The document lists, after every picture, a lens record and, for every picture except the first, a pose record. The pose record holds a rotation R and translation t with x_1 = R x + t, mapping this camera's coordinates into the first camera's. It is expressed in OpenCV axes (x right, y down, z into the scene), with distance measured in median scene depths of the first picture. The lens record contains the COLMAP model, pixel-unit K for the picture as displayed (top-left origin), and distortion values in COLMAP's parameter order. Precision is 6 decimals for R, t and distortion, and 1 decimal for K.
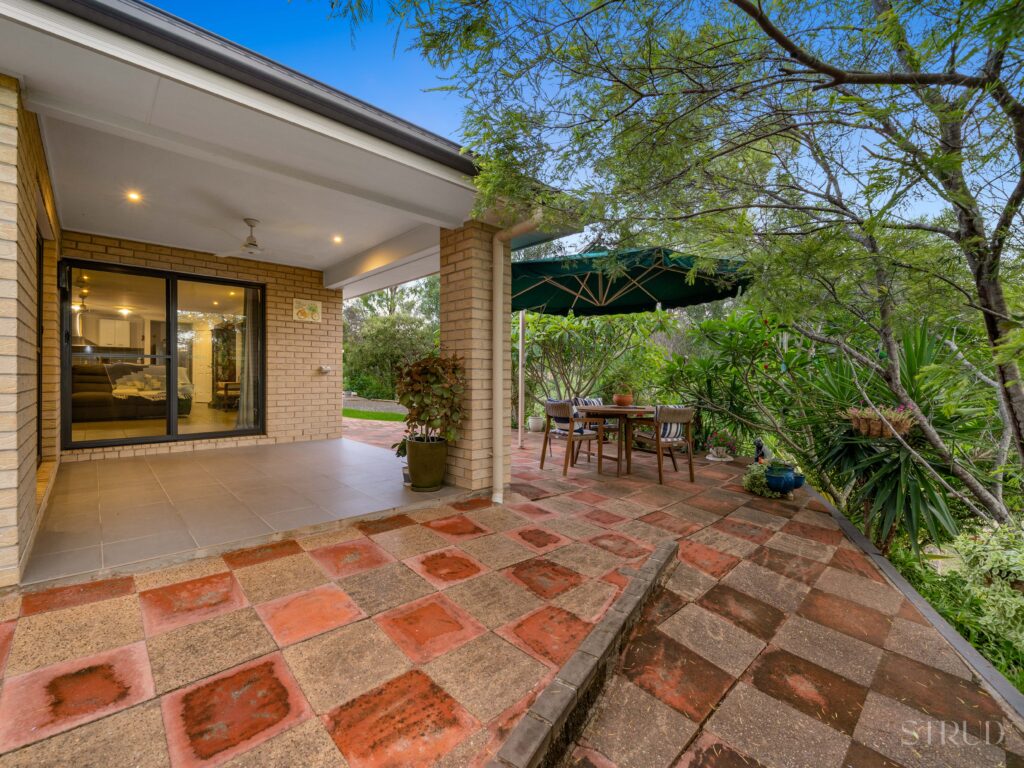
lens RADIAL K [[455.5, 0, 511.0], [0, 455.5, 383.1], [0, 0, 1]] dist [0.001766, 0.000185]
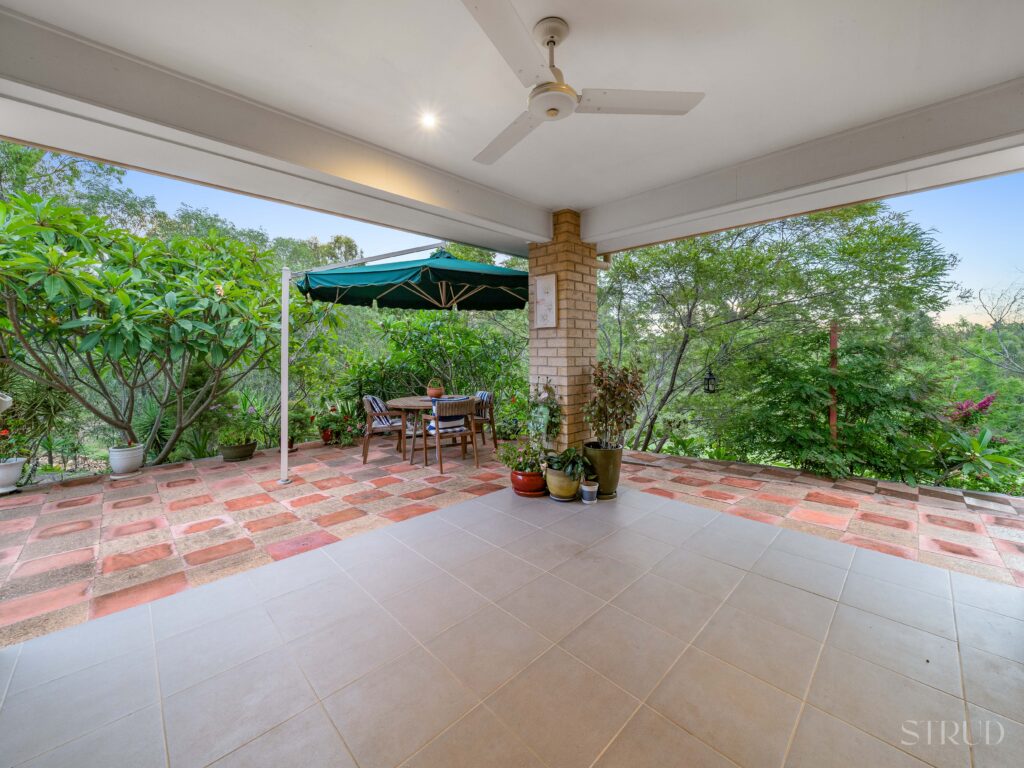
lens RADIAL K [[403.7, 0, 511.9], [0, 403.7, 377.7], [0, 0, 1]] dist [0.000354, -0.000014]
pose [[-0.023708, -0.070817, 0.997208, -1.688096], [0.022119, 0.997207, 0.071343, -0.155980], [-0.999474, 0.023749, -0.022075, 1.926601]]
